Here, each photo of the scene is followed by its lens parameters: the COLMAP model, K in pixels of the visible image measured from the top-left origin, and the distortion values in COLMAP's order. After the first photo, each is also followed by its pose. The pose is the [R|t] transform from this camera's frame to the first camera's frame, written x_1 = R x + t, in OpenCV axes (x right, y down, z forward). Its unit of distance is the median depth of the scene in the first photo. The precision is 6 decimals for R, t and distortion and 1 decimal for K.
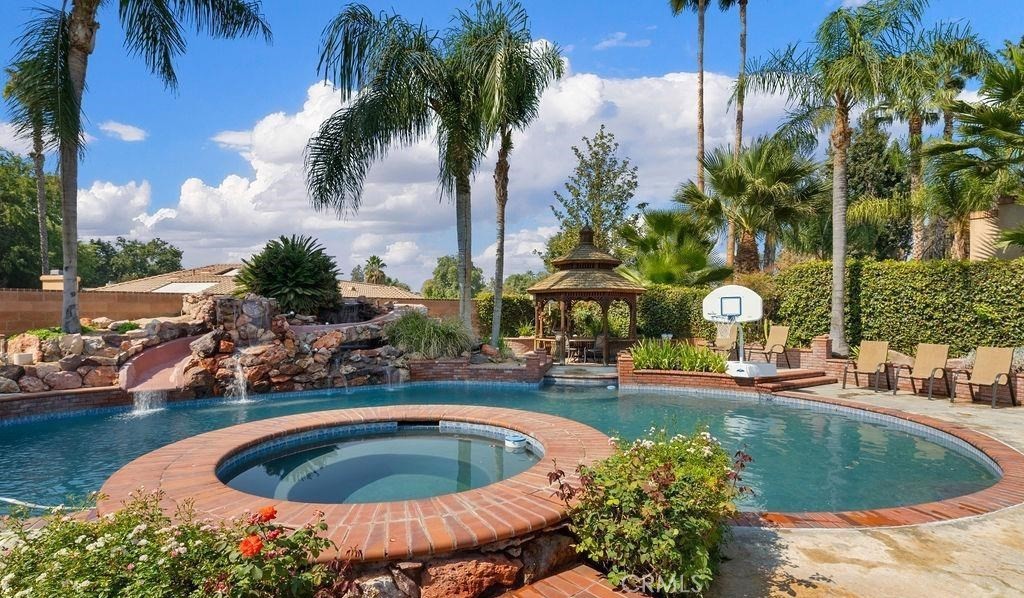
lens RADIAL K [[500.6, 0, 518.5], [0, 500.6, 316.8], [0, 0, 1]] dist [0.001600, -0.002772]
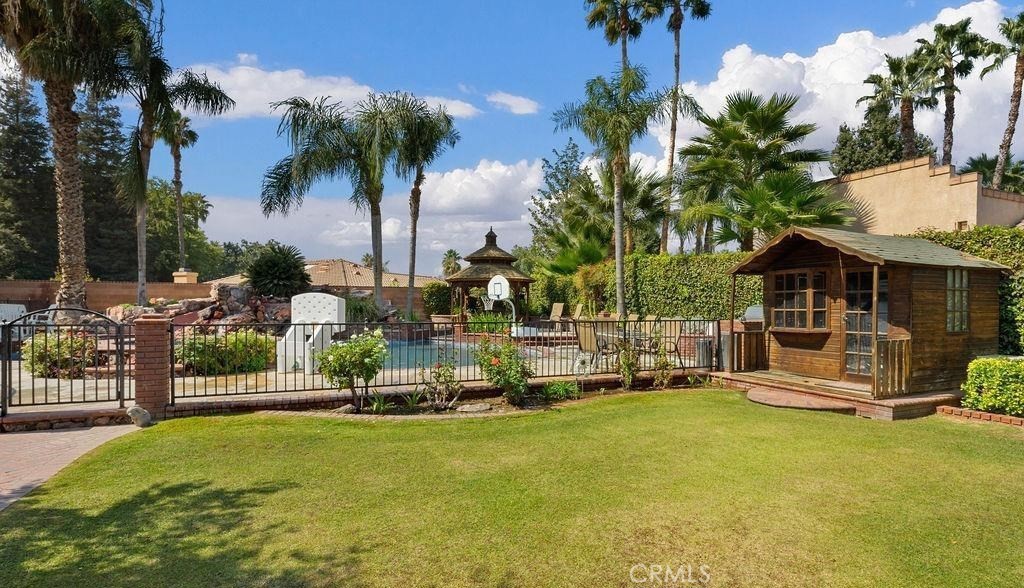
lens RADIAL K [[503.8, 0, 515.3], [0, 503.8, 307.5], [0, 0, 1]] dist [-0.000220, 0.000361]
pose [[0.978128, 0.001662, -0.207996, 0.614750], [-0.001436, 0.999998, 0.001236, 0.025967], [0.207998, -0.000910, 0.978129, -0.377493]]
